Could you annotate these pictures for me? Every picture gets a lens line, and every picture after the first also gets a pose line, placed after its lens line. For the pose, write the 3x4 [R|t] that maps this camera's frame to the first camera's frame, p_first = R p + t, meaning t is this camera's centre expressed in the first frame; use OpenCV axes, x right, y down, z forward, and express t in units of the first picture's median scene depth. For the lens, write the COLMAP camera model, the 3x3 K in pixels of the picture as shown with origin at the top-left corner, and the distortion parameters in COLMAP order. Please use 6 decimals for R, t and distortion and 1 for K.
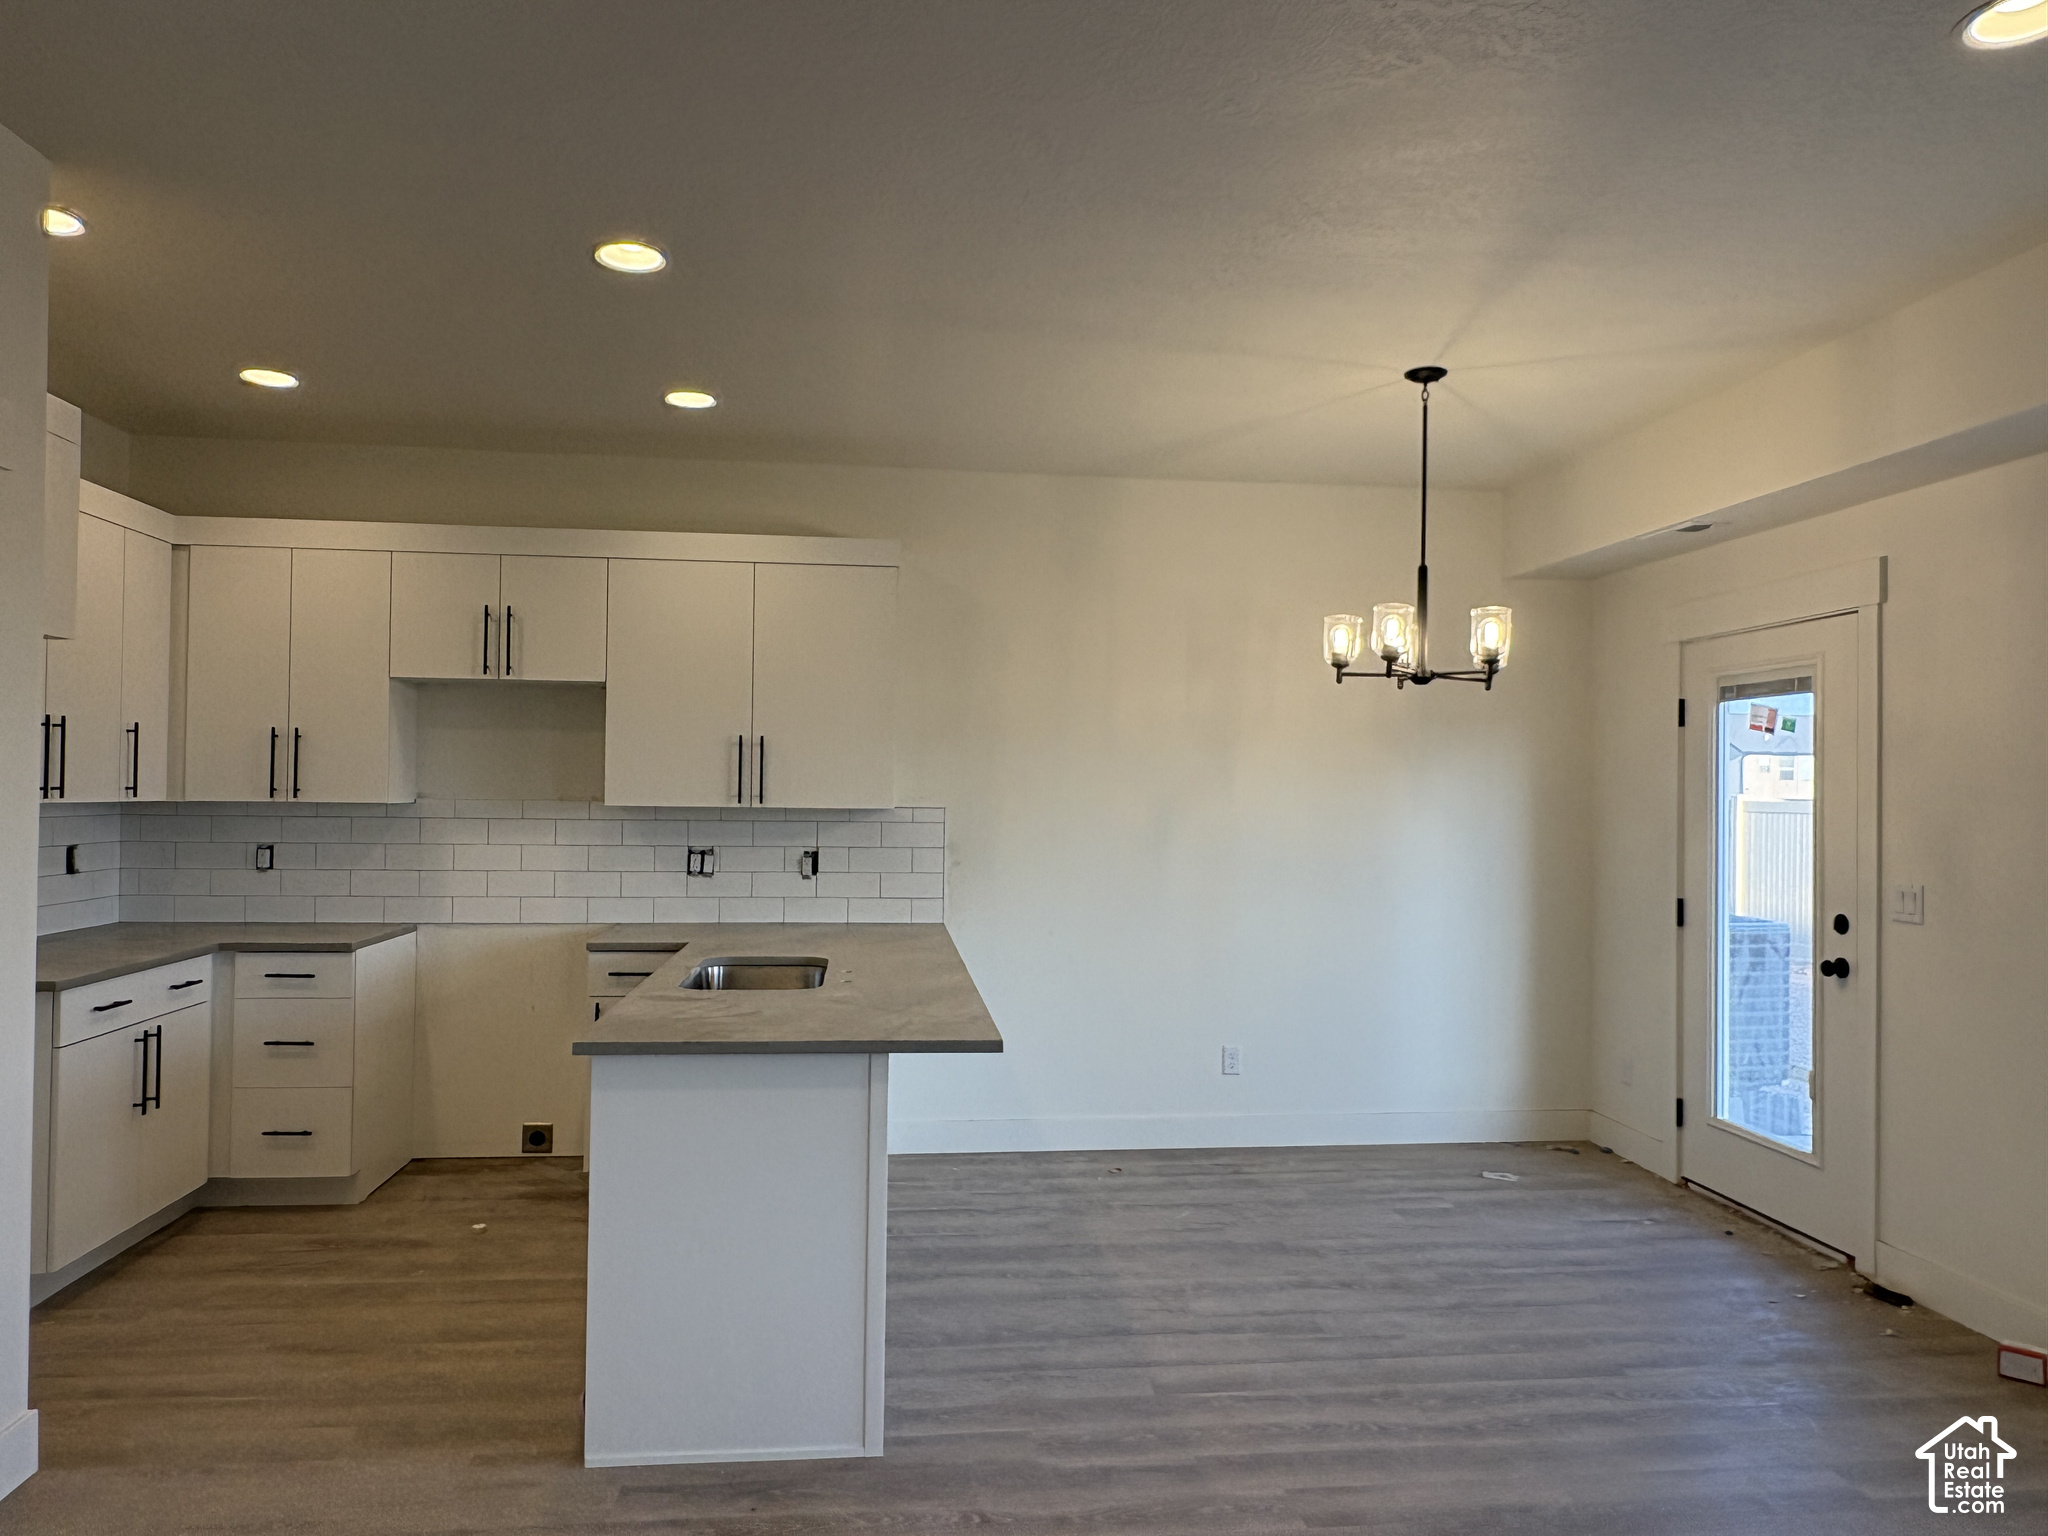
lens RADIAL K [[1346.9, 0, 1017.9], [0, 1346.9, 773.9], [0, 0, 1]] dist [-0.004309, -0.001175]
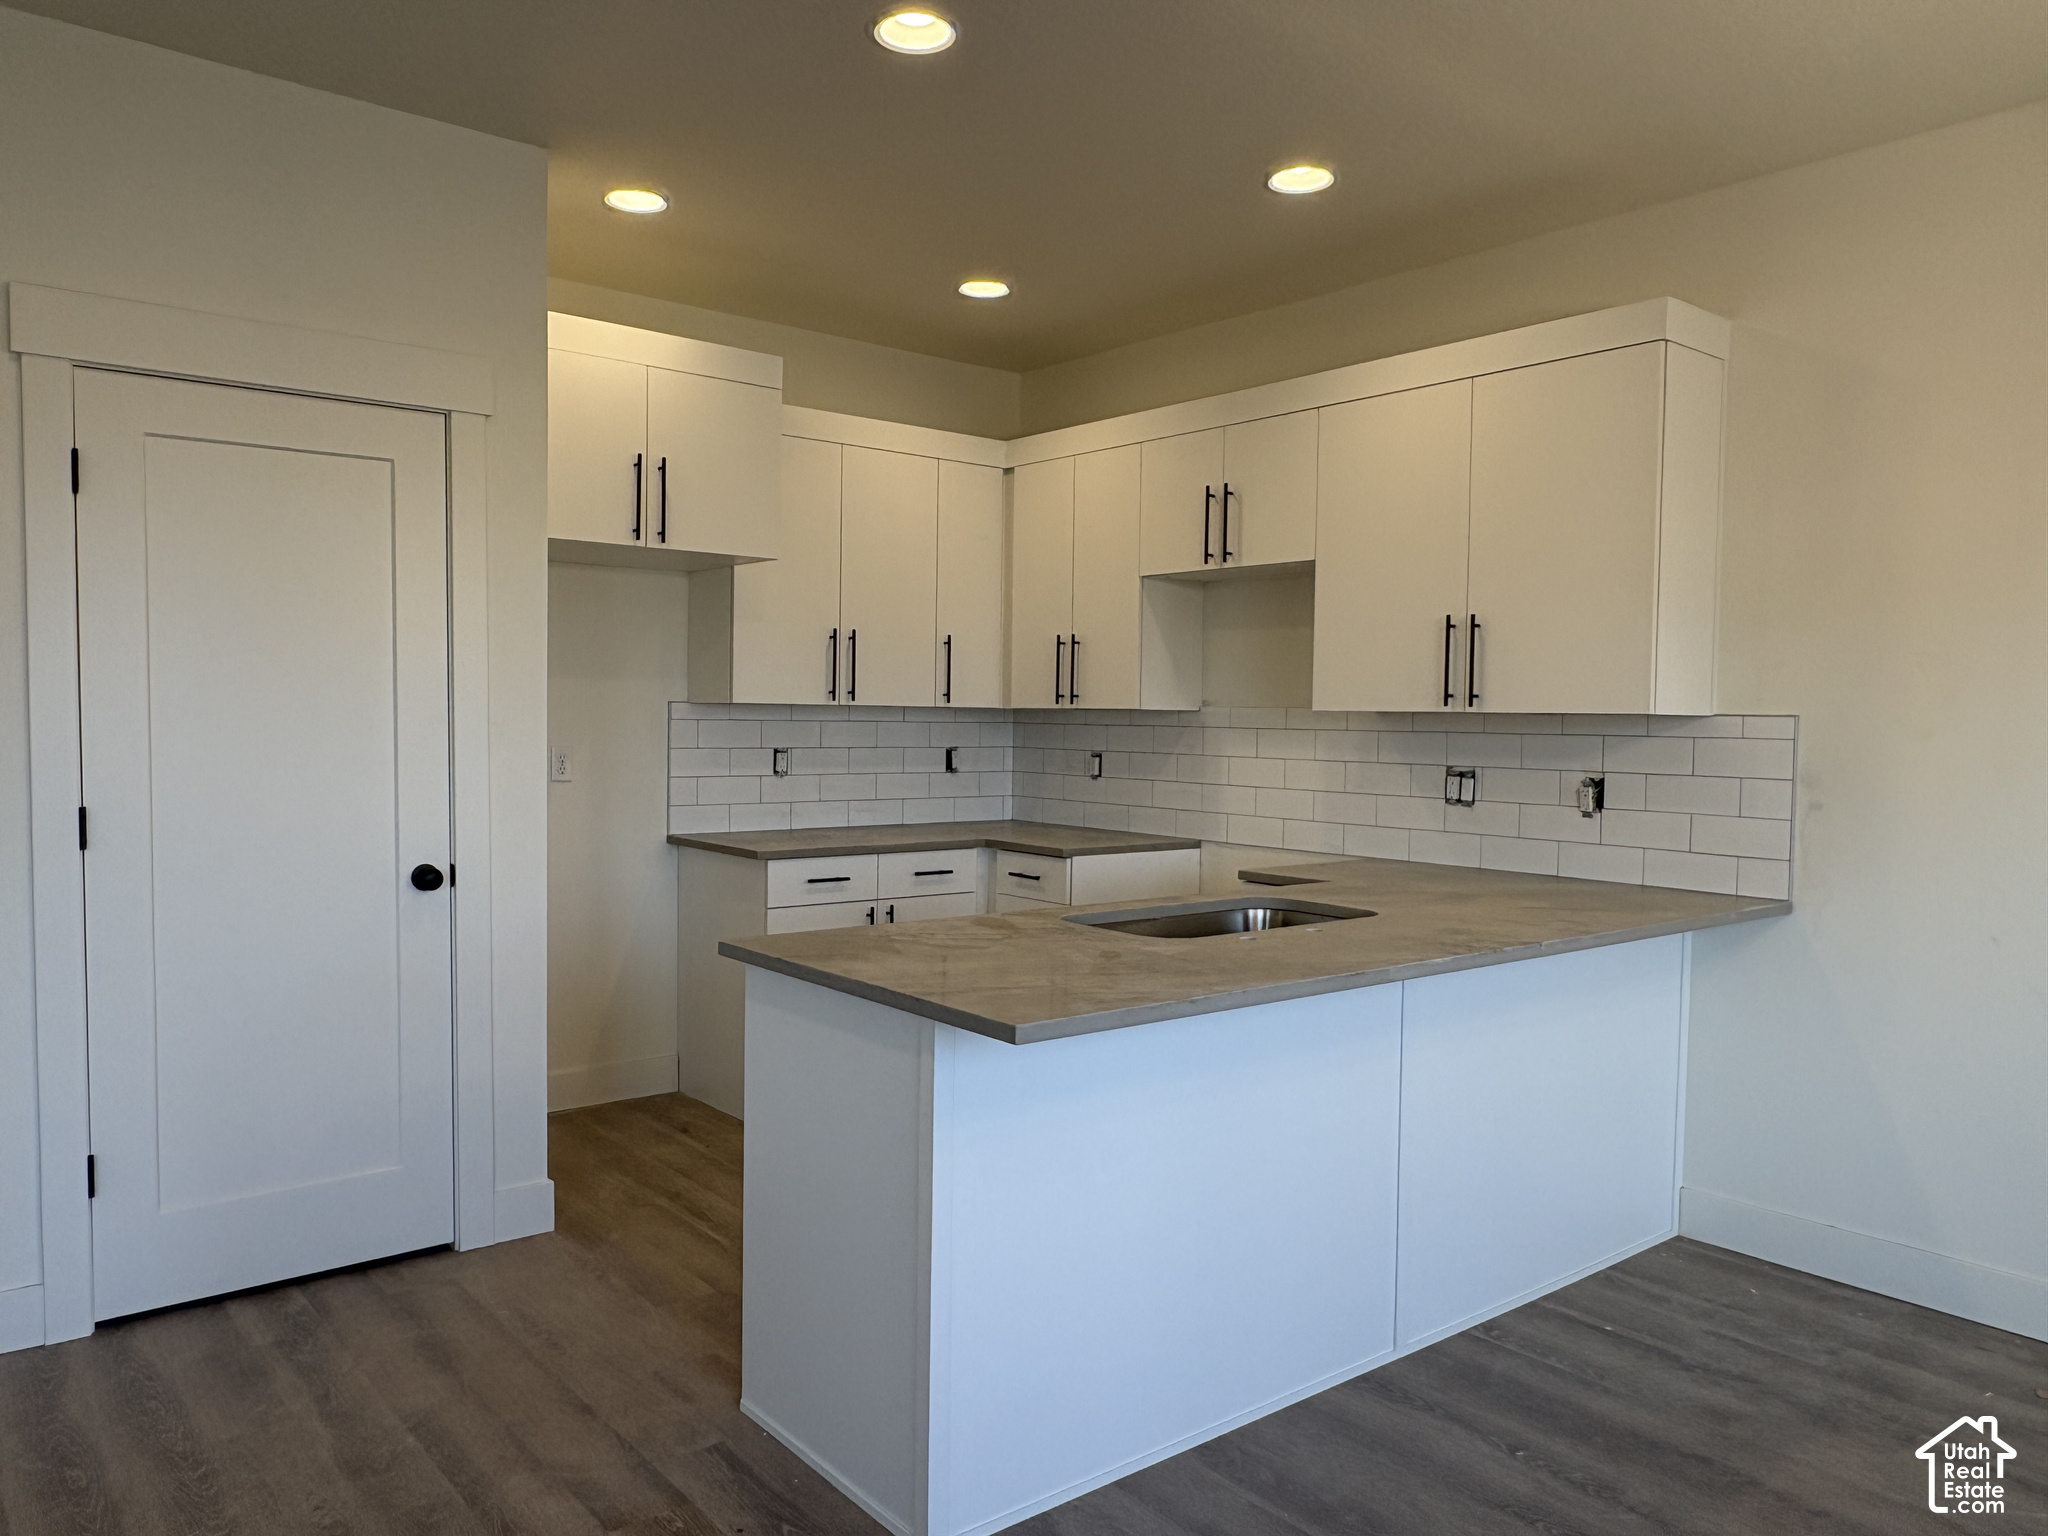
lens RADIAL K [[1437.0, 0, 1012.9], [0, 1437.0, 777.7], [0, 0, 1]] dist [0.001310, 0.001734]
pose [[0.536927, 0.032545, -0.843000, 0.345605], [0.002027, 0.999203, 0.039866, 0.029708], [0.843626, -0.023114, 0.536434, 0.380452]]
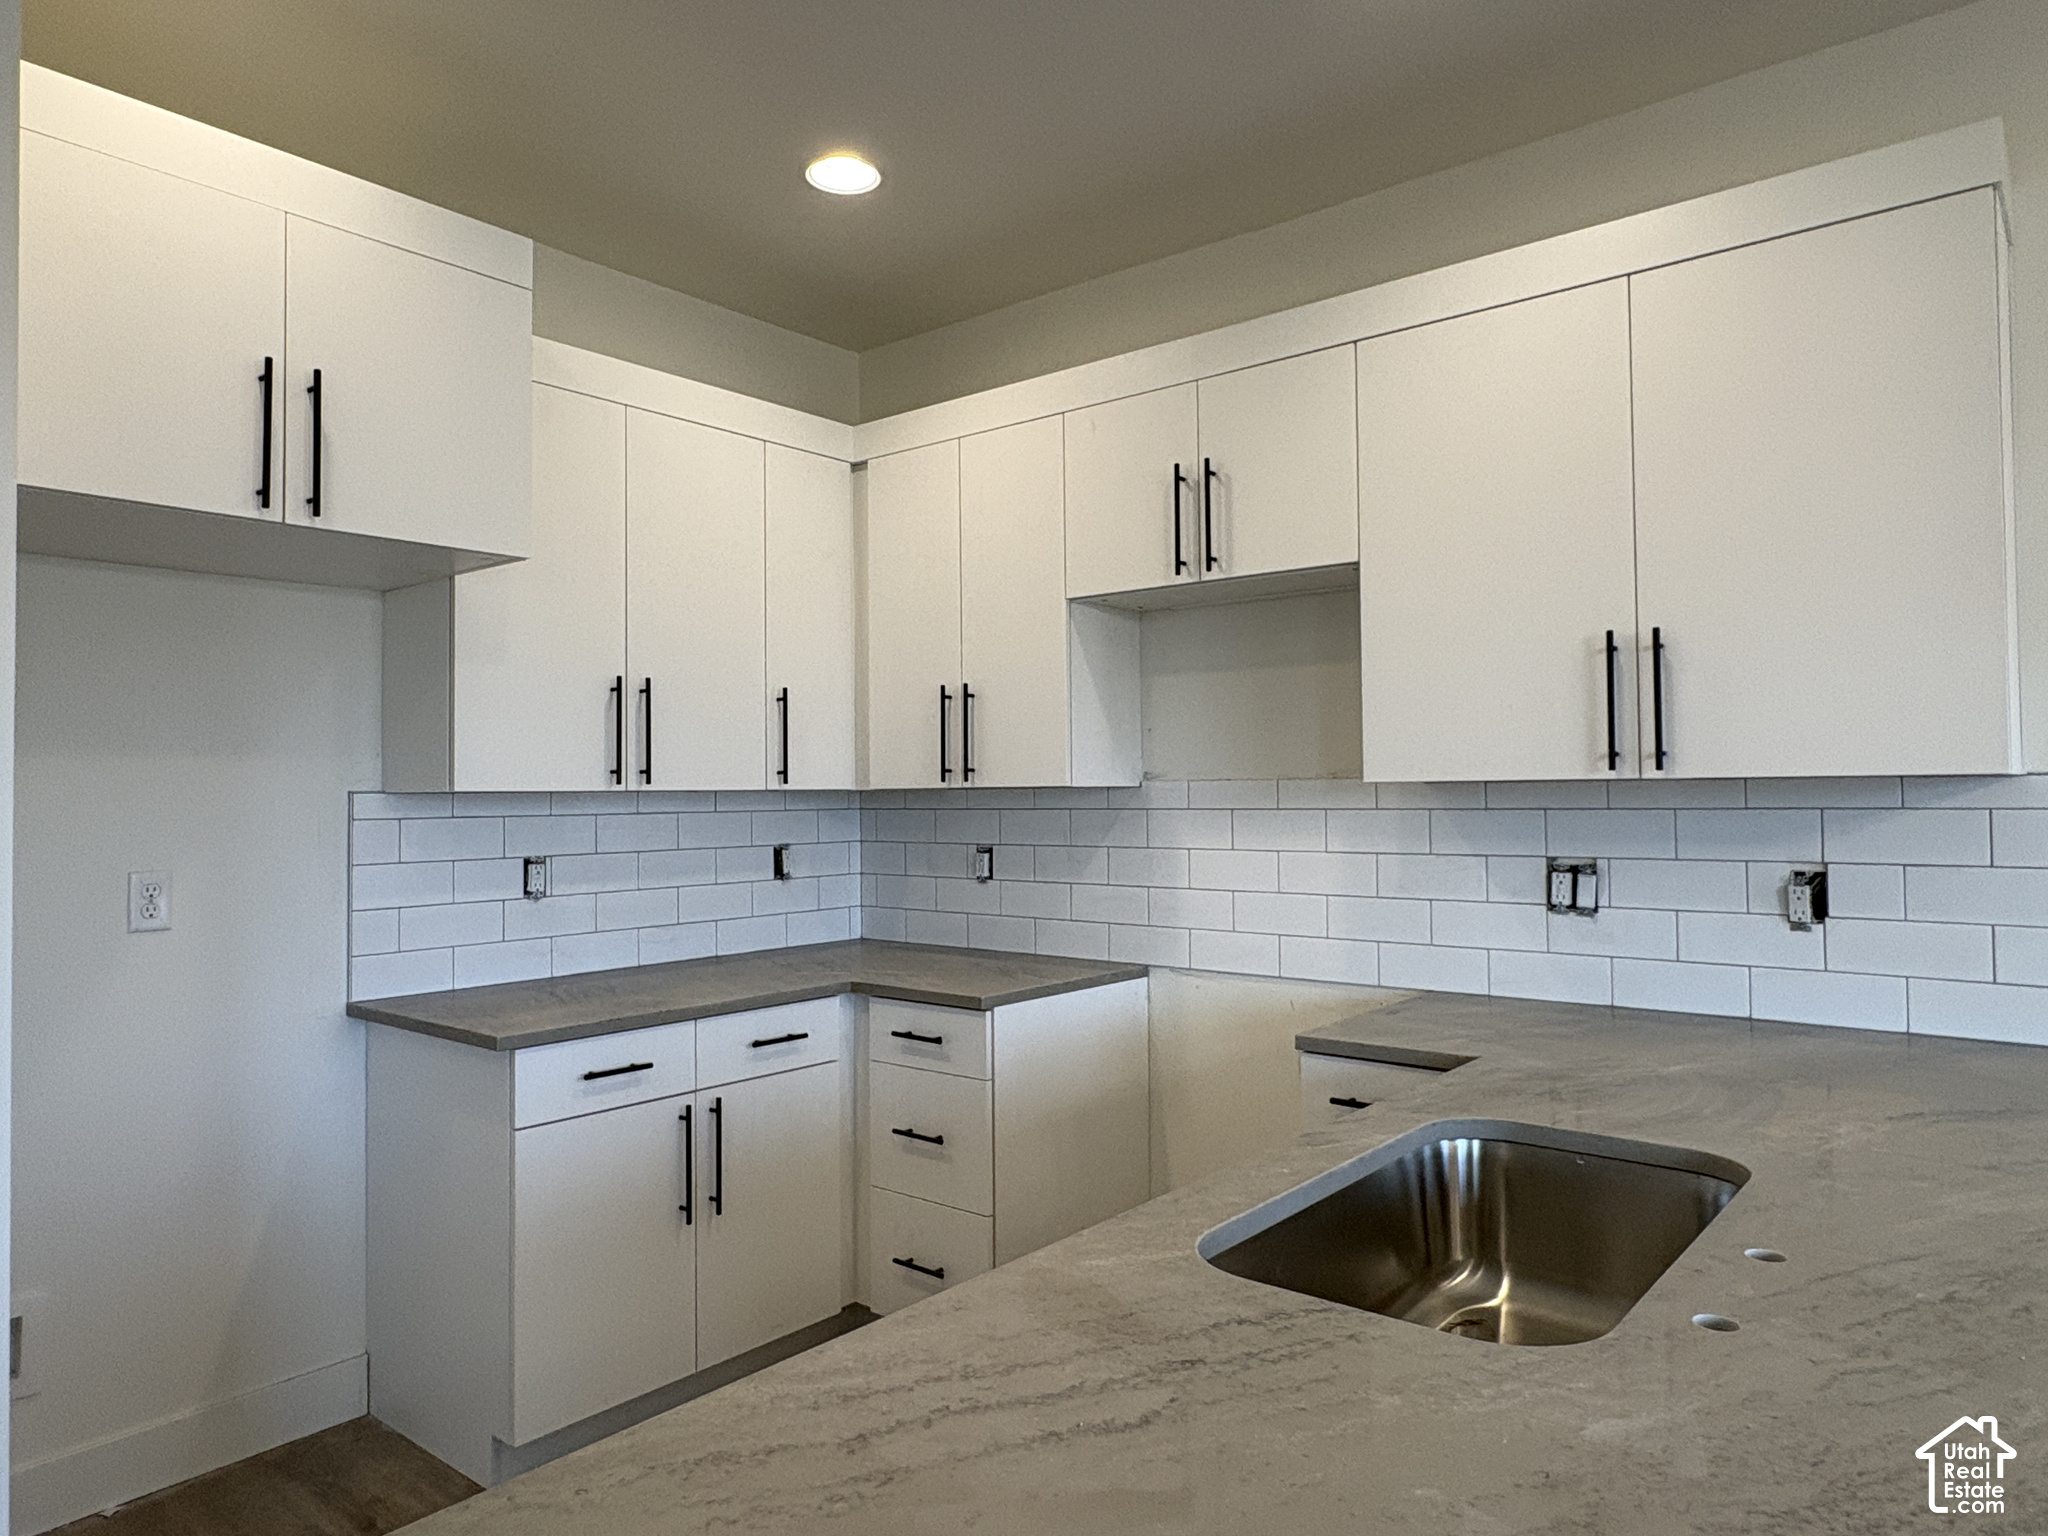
lens RADIAL K [[1303.1, 0, 1024.0], [0, 1303.1, 768.0], [0, 0, 1]] dist [-0.001259, -0.001454]
pose [[0.693932, -0.033332, -0.719269, -0.016830], [0.027464, 0.999426, -0.019819, 0.024997], [0.719517, -0.006000, 0.694449, 0.535947]]
